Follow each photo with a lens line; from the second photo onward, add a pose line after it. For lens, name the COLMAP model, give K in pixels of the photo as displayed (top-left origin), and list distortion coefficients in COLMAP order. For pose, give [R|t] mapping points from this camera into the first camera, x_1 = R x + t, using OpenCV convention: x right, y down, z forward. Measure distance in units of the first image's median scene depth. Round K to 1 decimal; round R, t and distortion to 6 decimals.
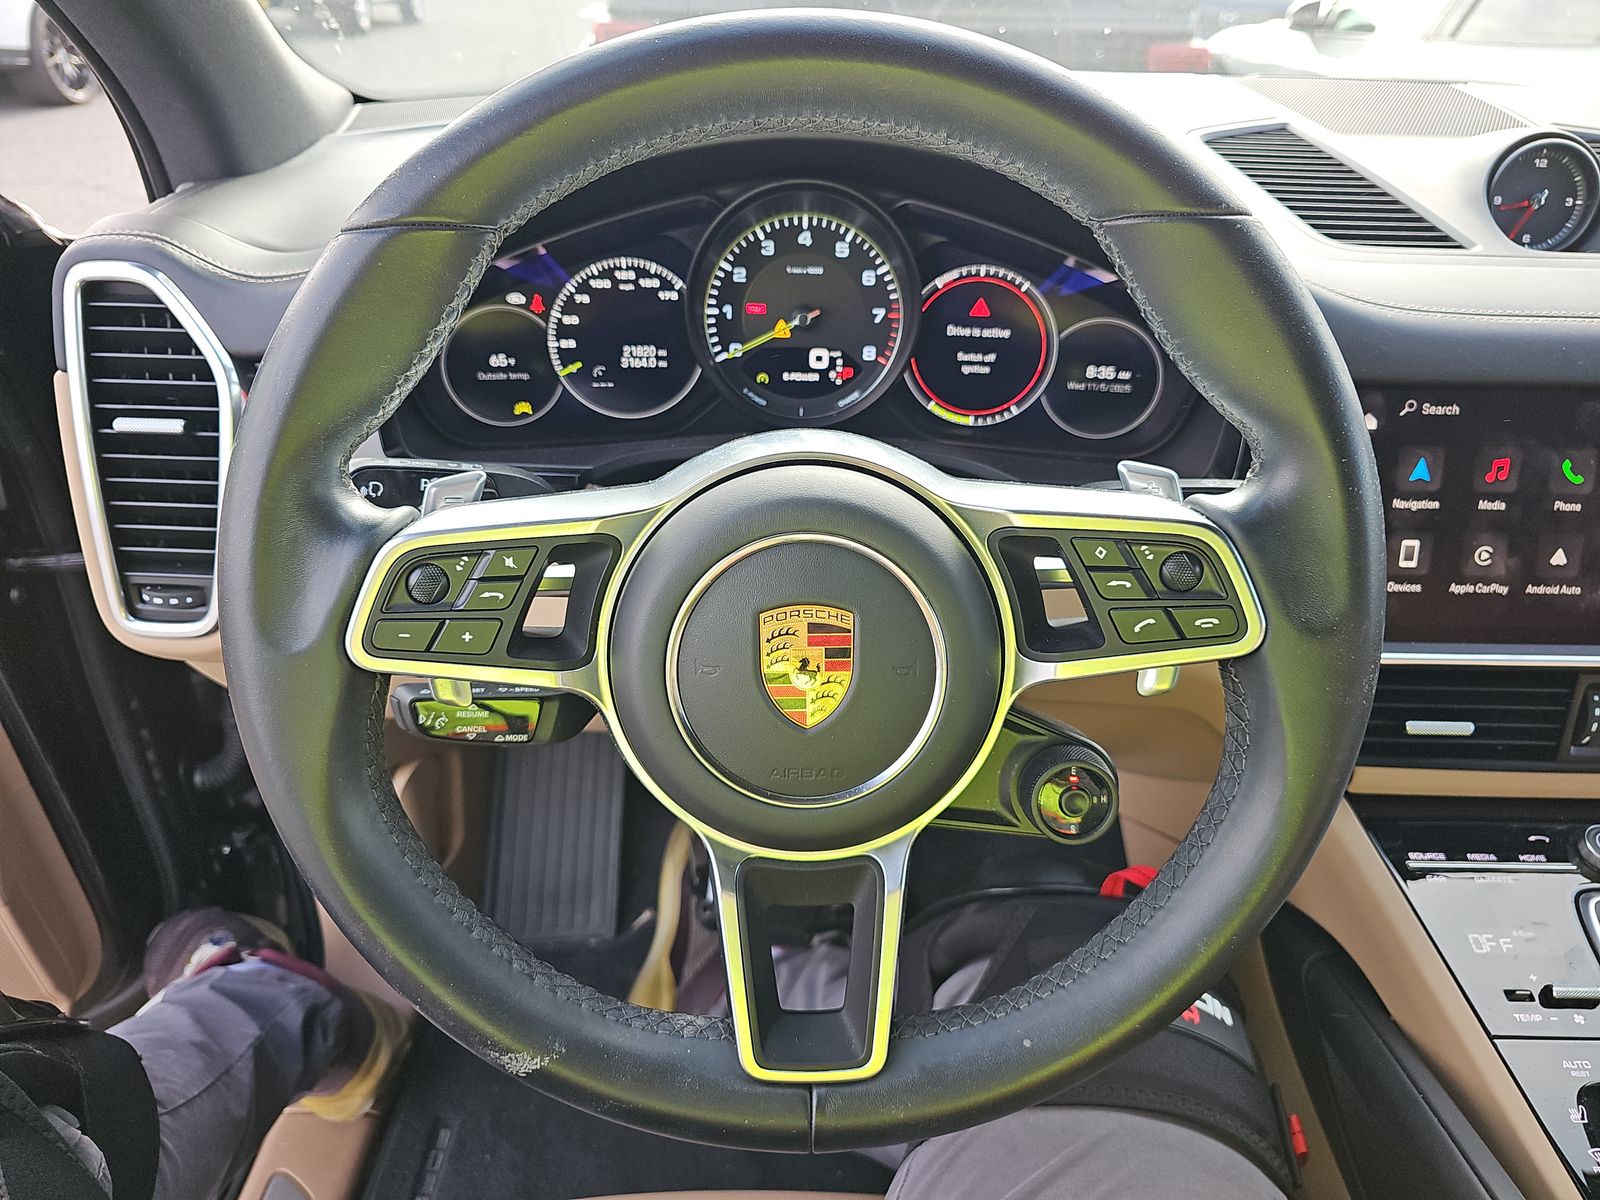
lens RADIAL K [[1050.8, 0, 812.5], [0, 1050.8, 593.9], [0, 0, 1]] dist [0.025988, -0.036867]
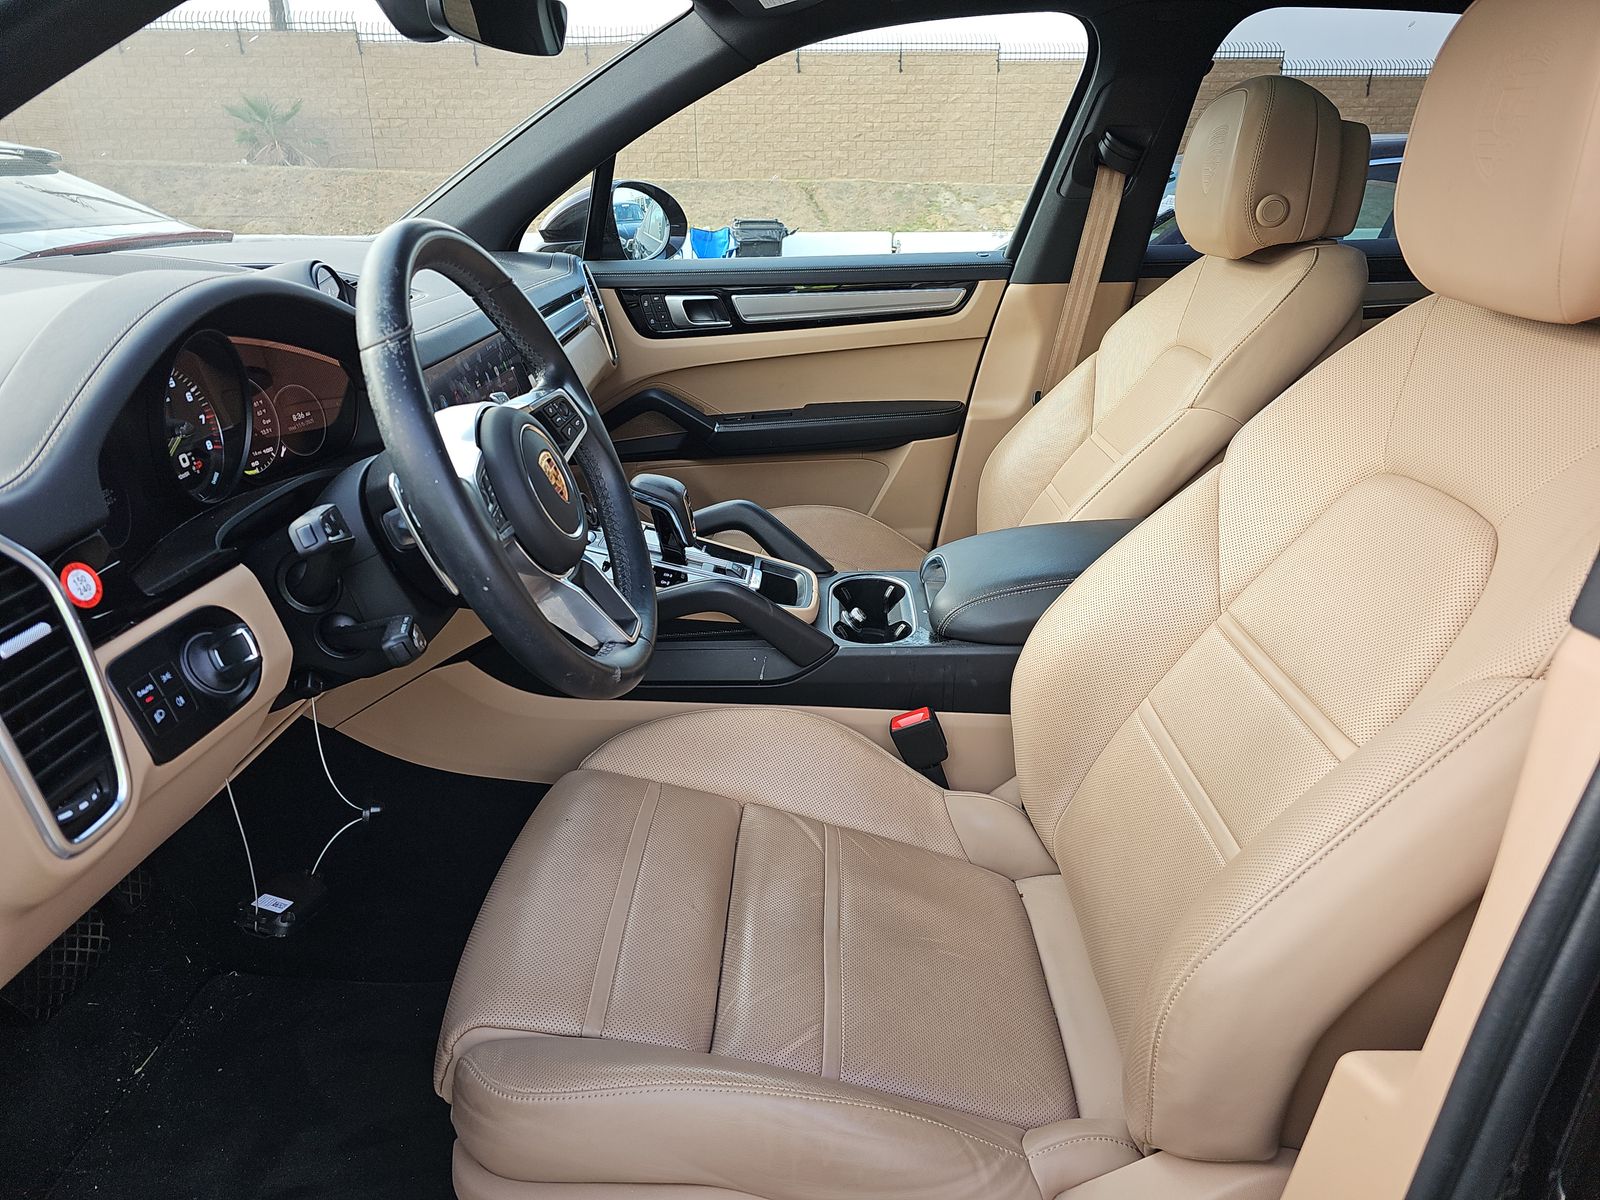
lens RADIAL K [[1050.8, 0, 805.2], [0, 1050.8, 615.5], [0, 0, 1]] dist [0.025988, -0.036867]
pose [[0.010739, -0.407338, 0.913214, -1.407711], [0.505509, 0.790182, 0.346515, -0.134412], [-0.862754, 0.457917, 0.214399, 0.080798]]
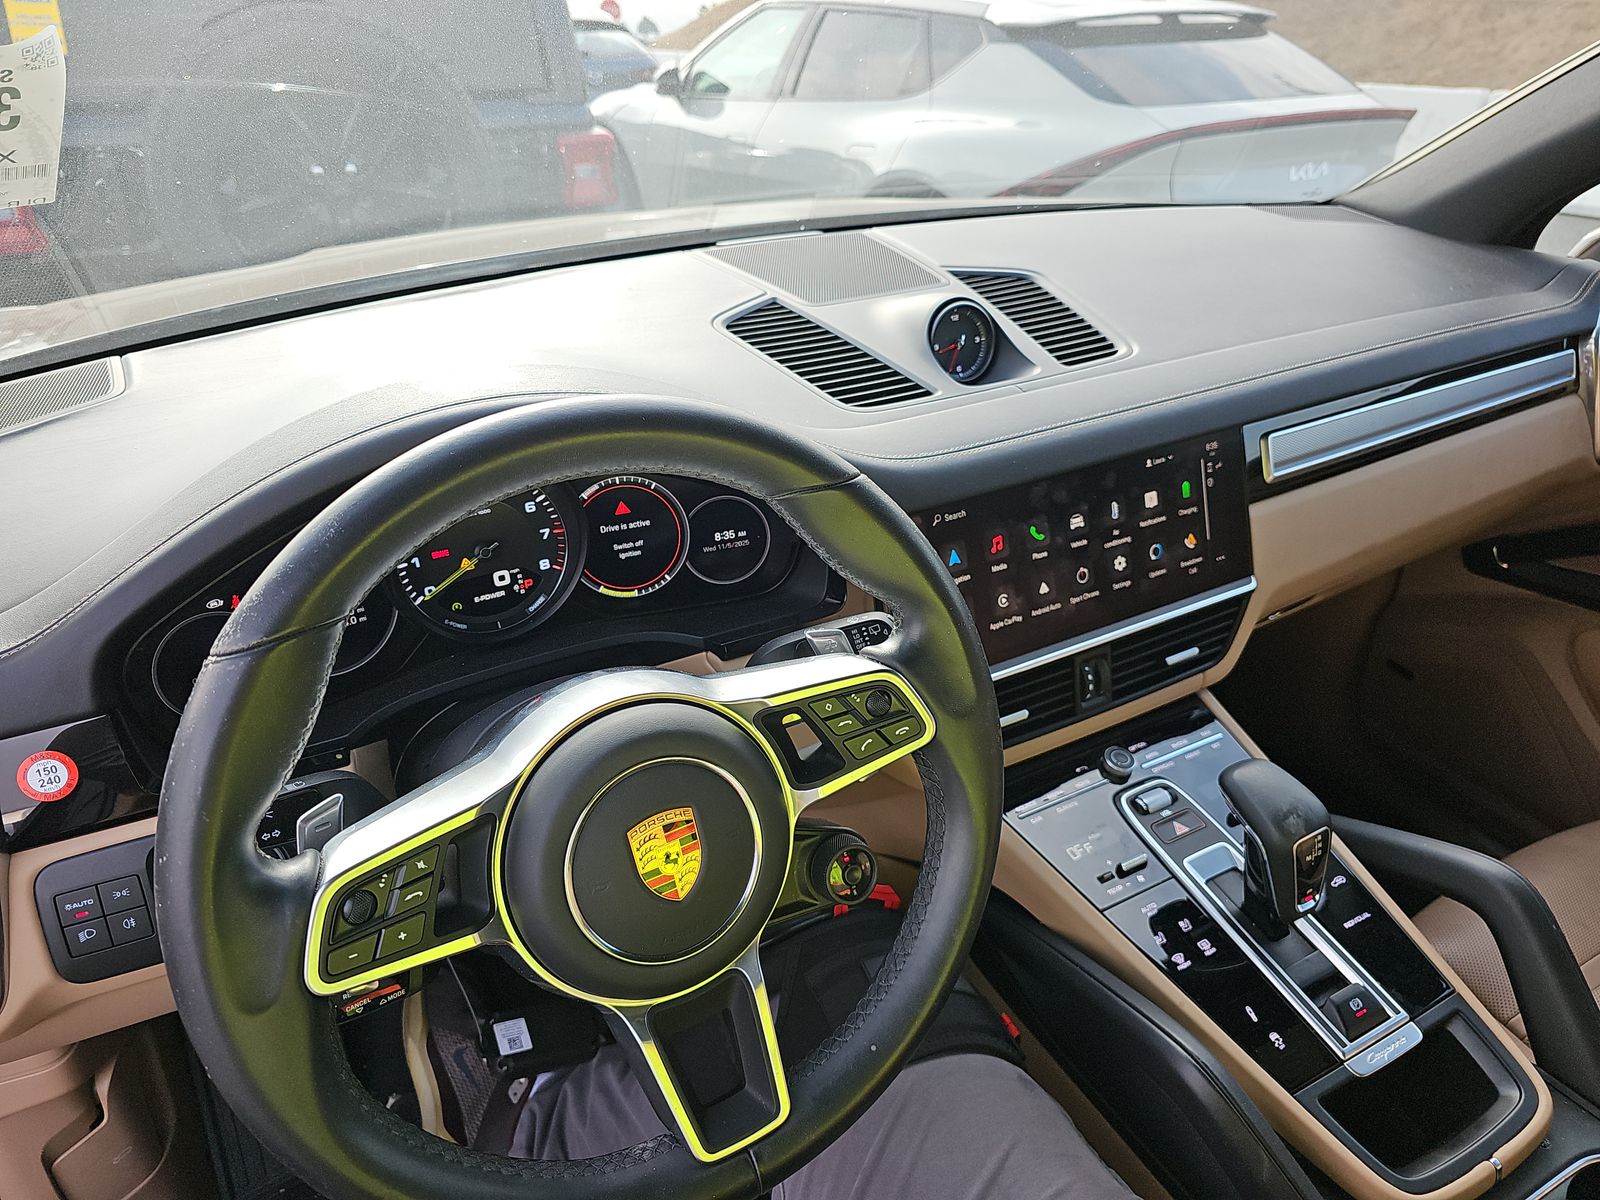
lens RADIAL K [[1050.8, 0, 784.9], [0, 1050.8, 612.3], [0, 0, 1]] dist [0.025988, -0.036867]
pose [[0.872910, -0.272563, 0.404645, -0.210784], [0.278880, 0.959292, 0.044559, -0.157474], [-0.400318, 0.073951, 0.913388, -0.200778]]
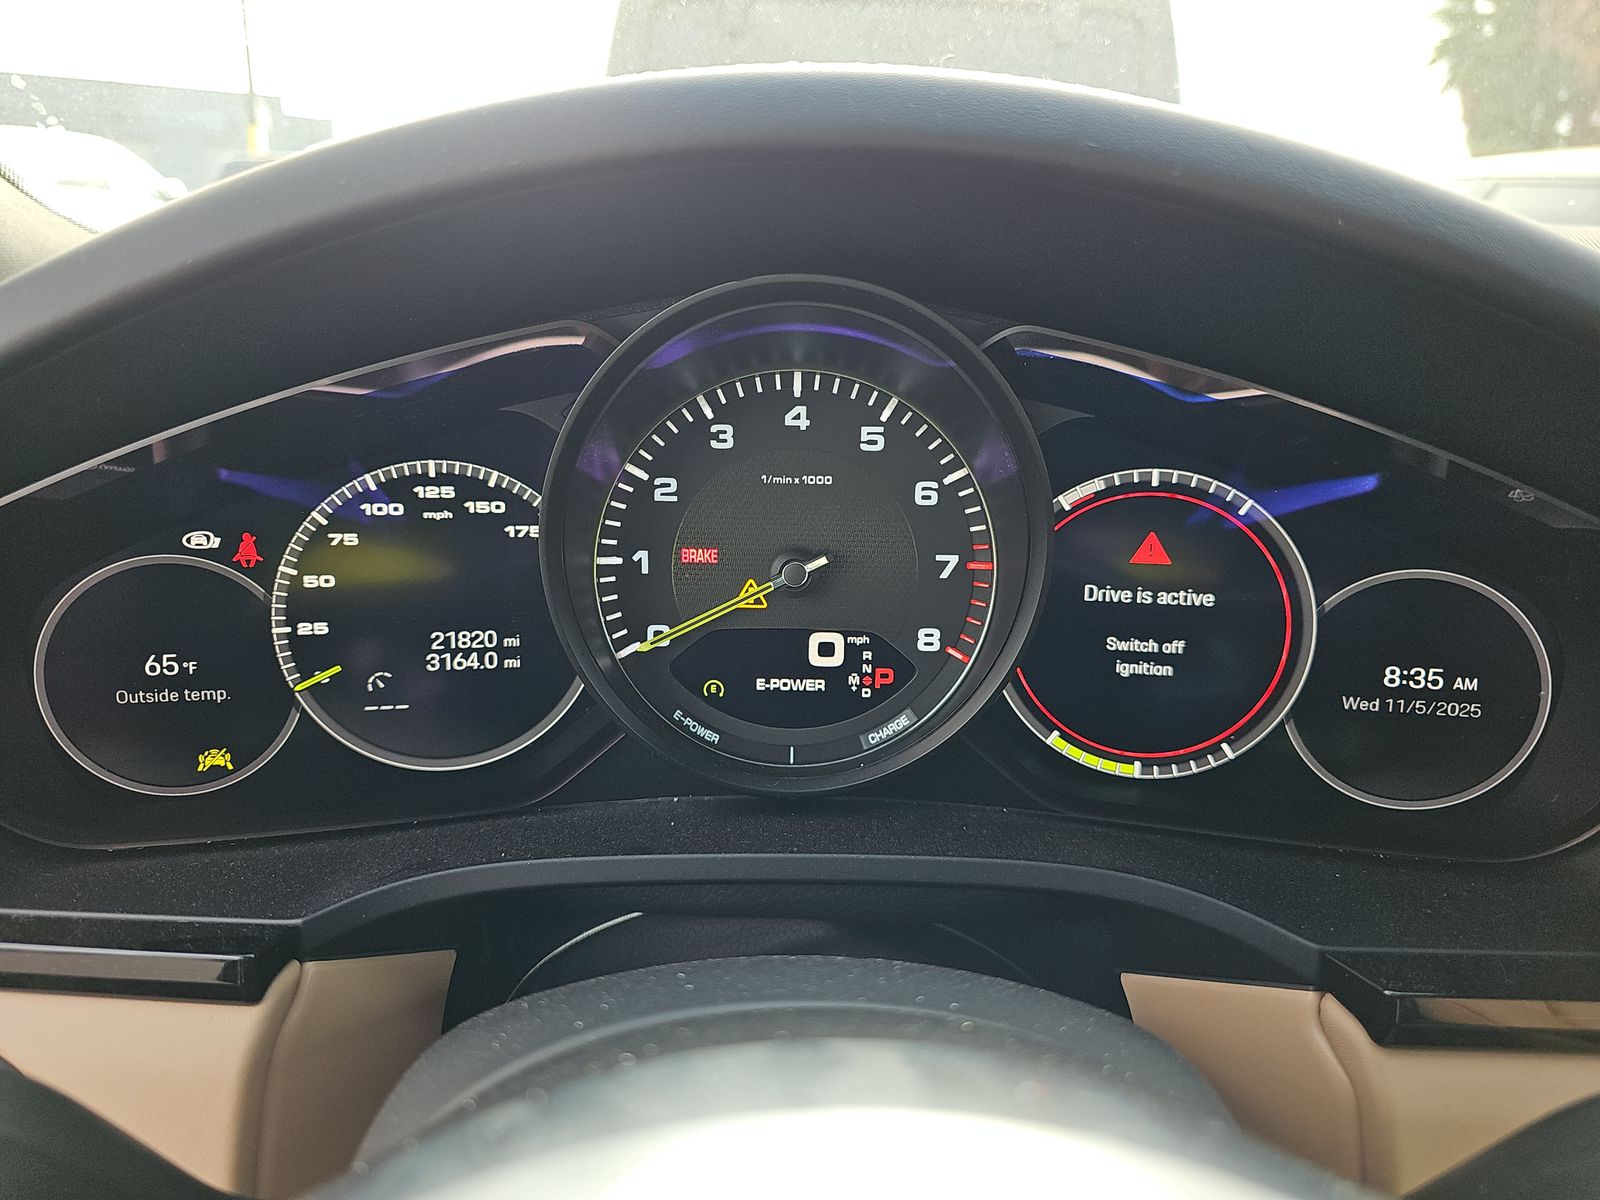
lens RADIAL K [[1050.8, 0, 801.7], [0, 1050.8, 607.4], [0, 0, 1]] dist [0.025988, -0.036867]
pose [[0.999936, -0.009300, 0.006513, -0.008835], [0.010410, 0.979961, -0.198918, -0.149713], [-0.004533, 0.198973, 0.979994, 0.526826]]
